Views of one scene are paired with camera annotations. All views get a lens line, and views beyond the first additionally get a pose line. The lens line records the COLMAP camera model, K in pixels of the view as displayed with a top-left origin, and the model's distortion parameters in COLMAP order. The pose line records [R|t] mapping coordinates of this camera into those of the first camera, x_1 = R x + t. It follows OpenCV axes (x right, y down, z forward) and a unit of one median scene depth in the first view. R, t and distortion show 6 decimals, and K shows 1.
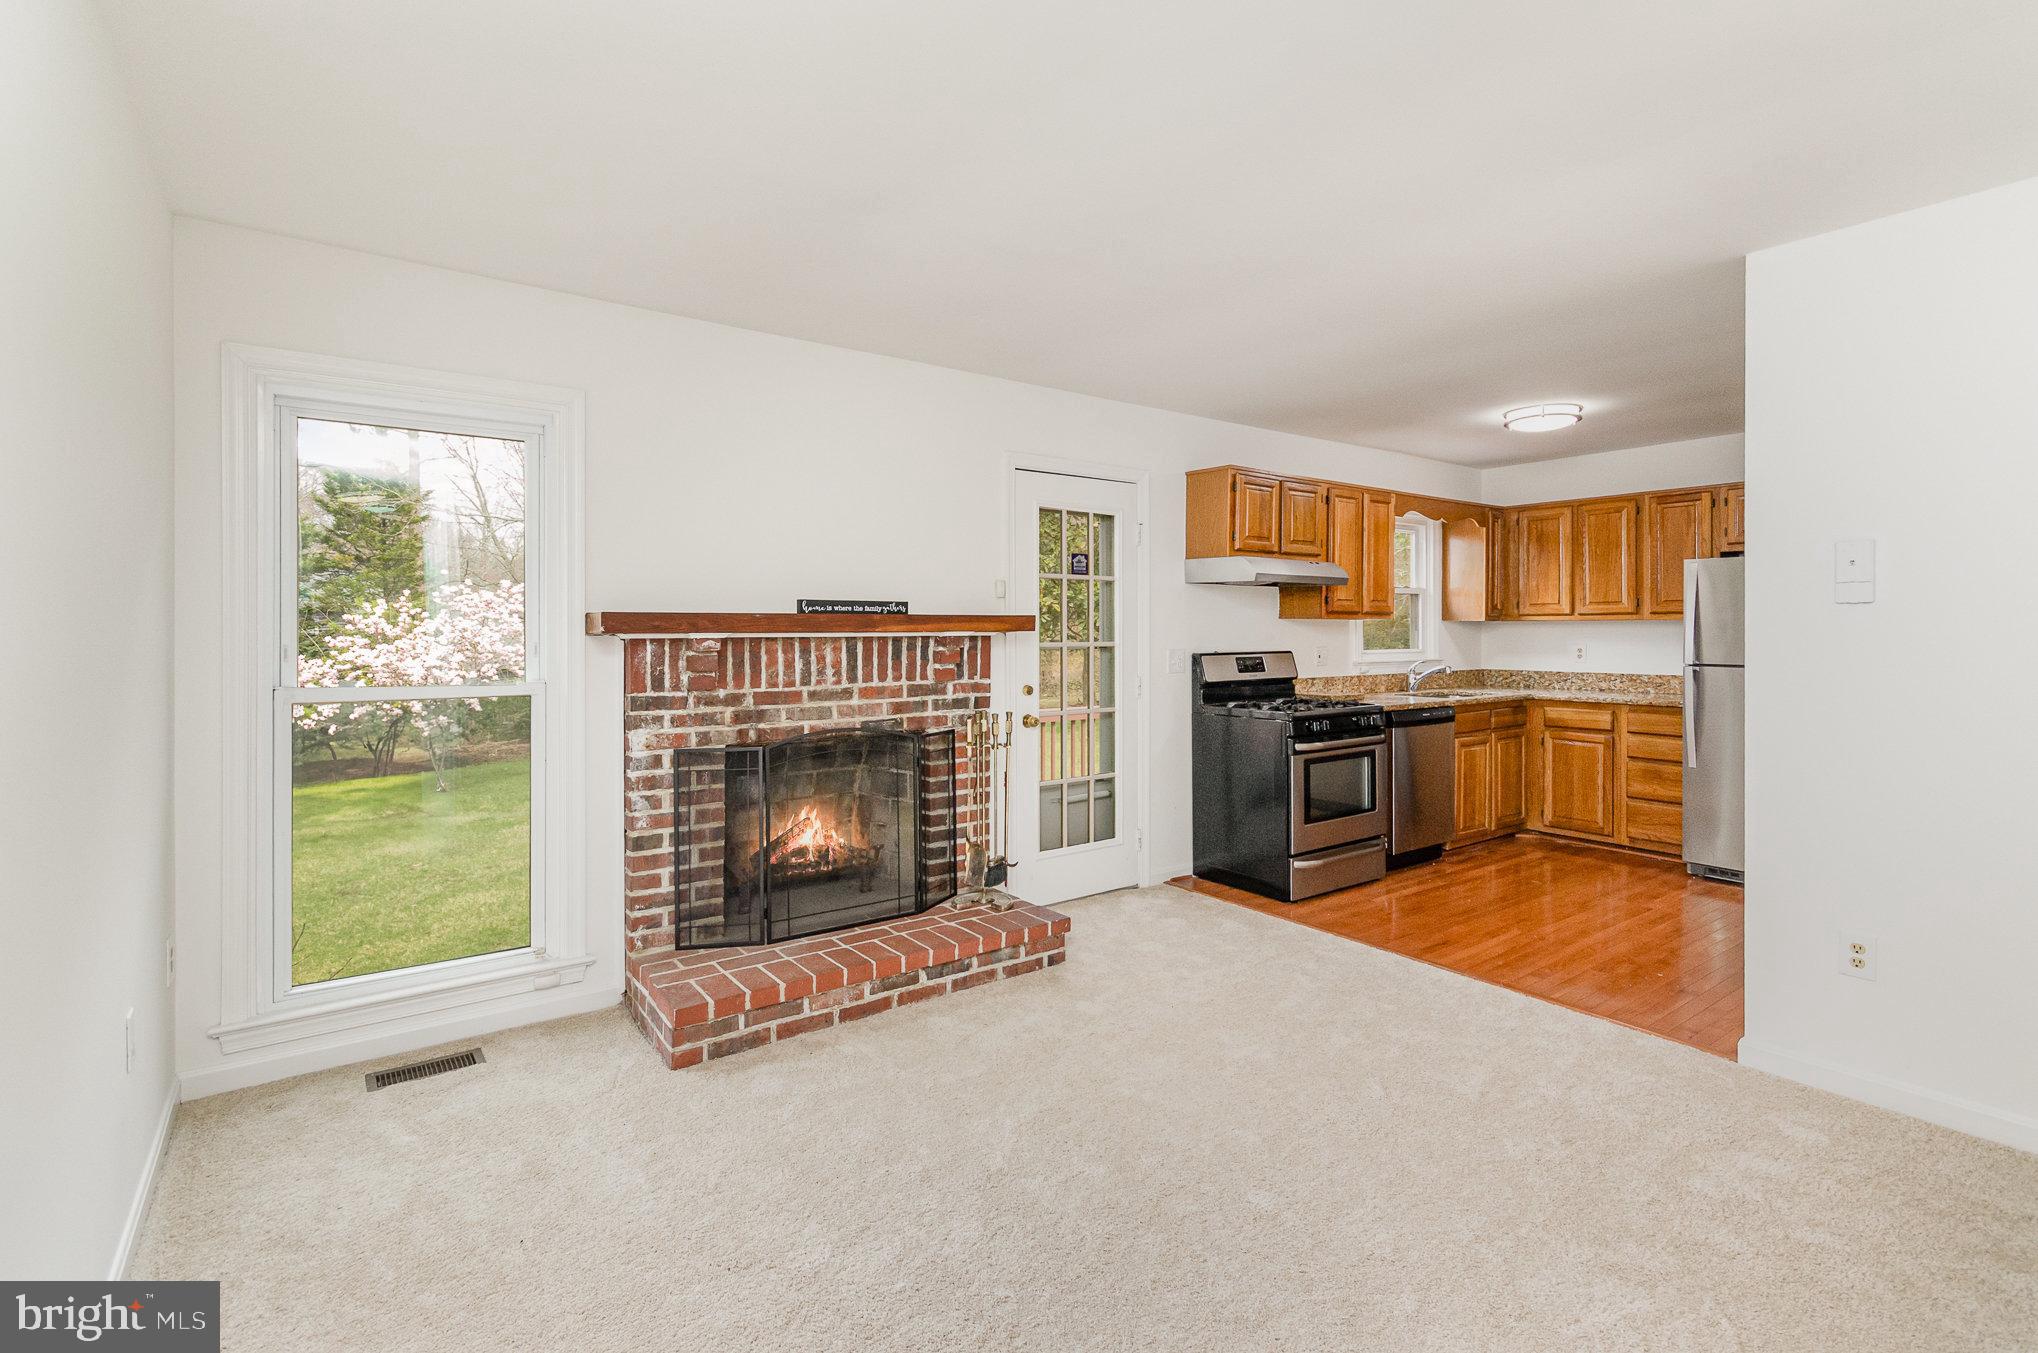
lens RADIAL K [[944.1, 0, 1017.7], [0, 944.1, 660.0], [0, 0, 1]] dist [0.027072, 0.000397]
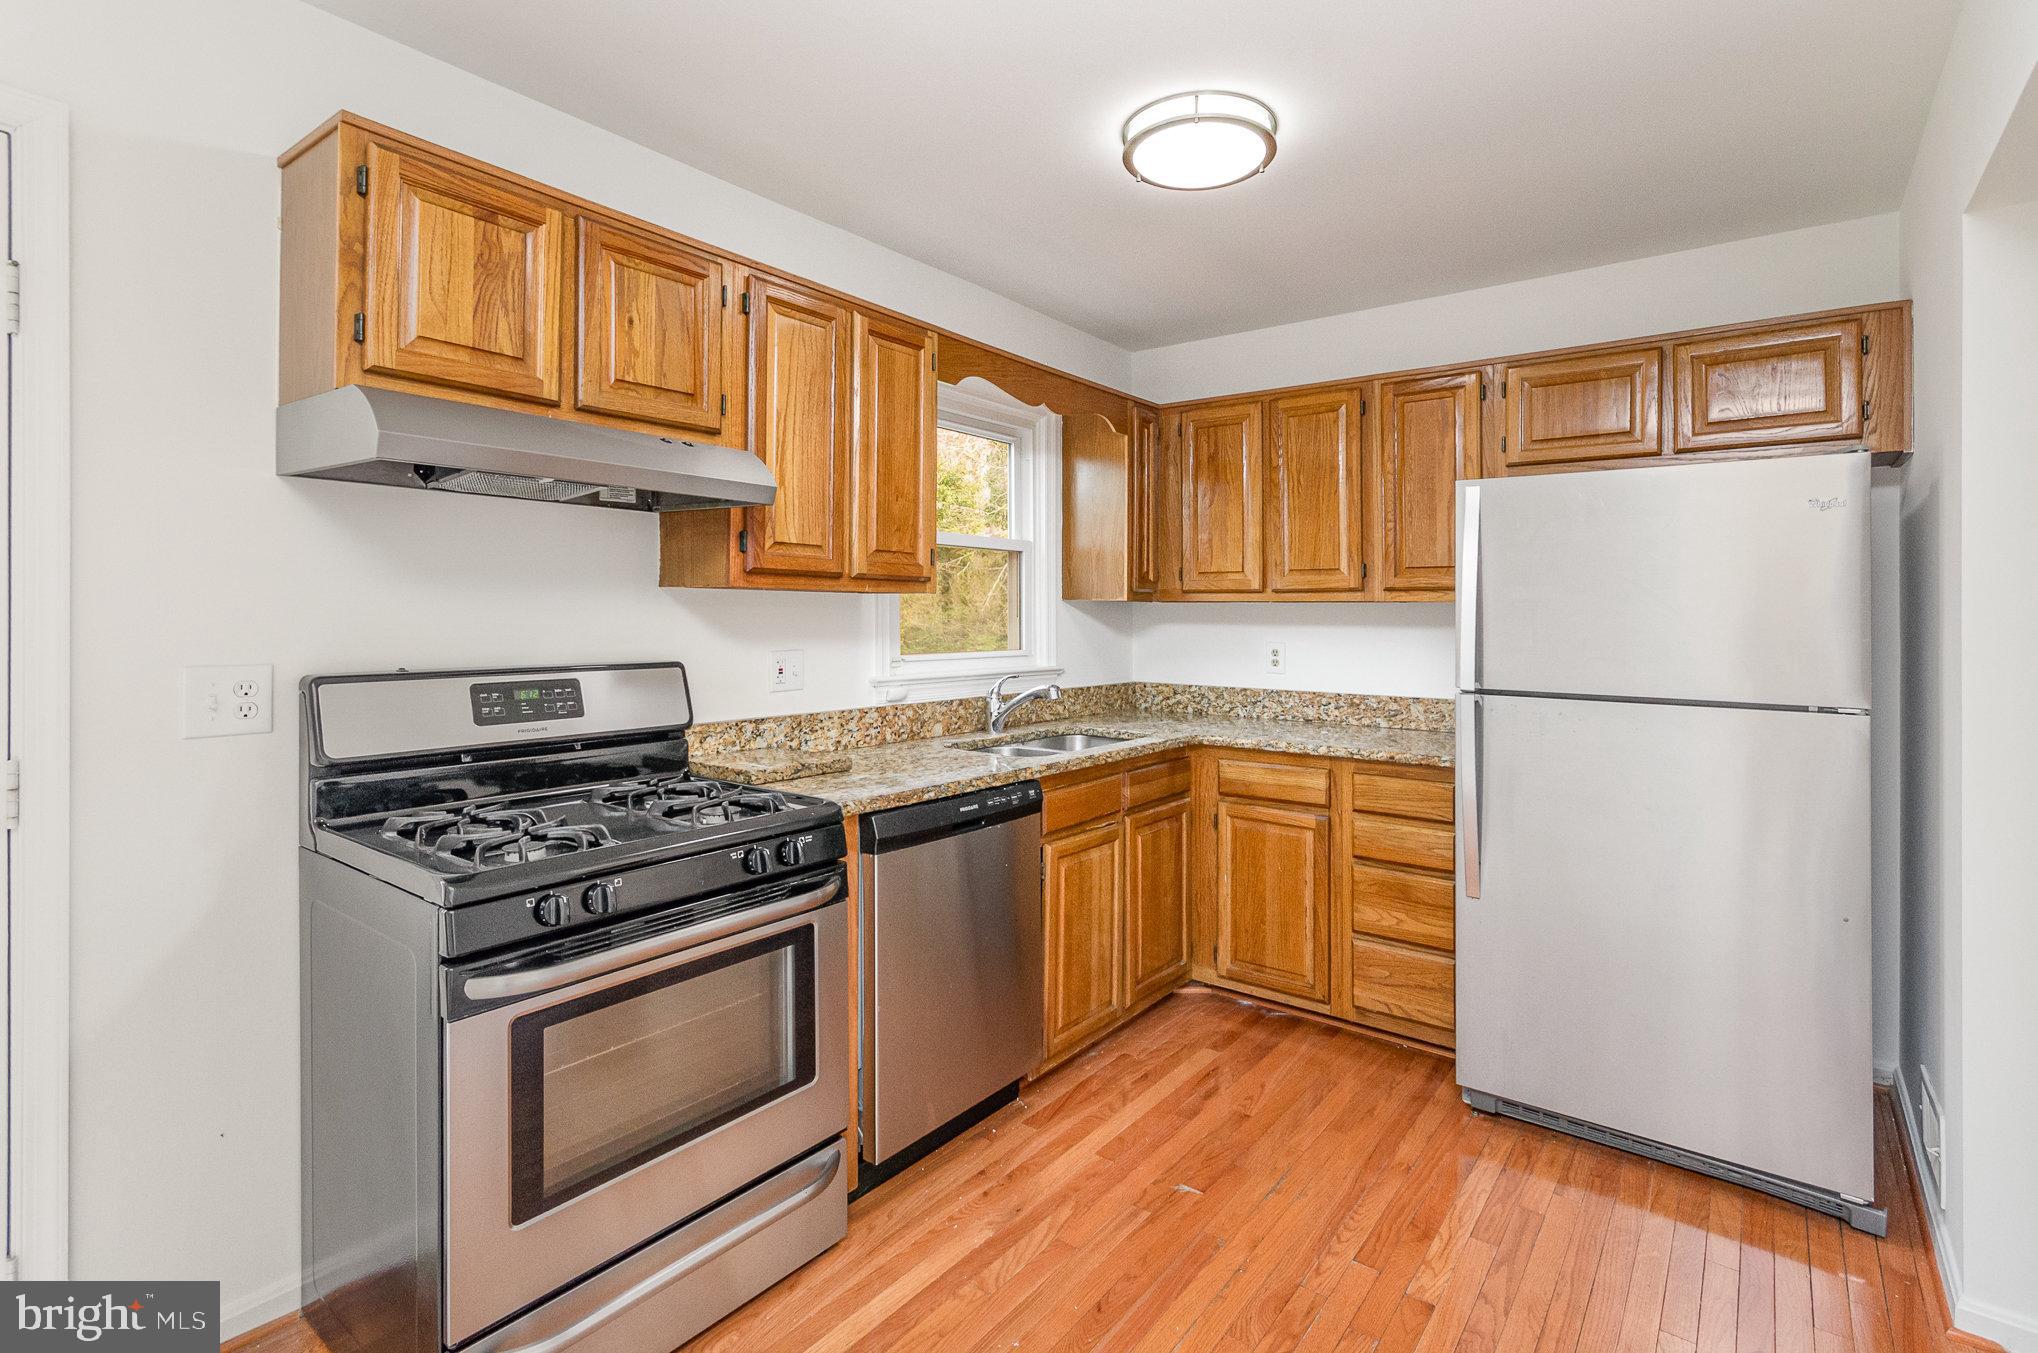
lens RADIAL K [[969.6, 0, 1021.0], [0, 969.6, 623.0], [0, 0, 1]] dist [-0.002414, -0.000061]
pose [[0.962623, 0.007423, 0.270744, 0.303583], [-0.001559, 0.999760, -0.021870, -0.016940], [-0.270842, 0.020631, 0.962403, 0.511963]]
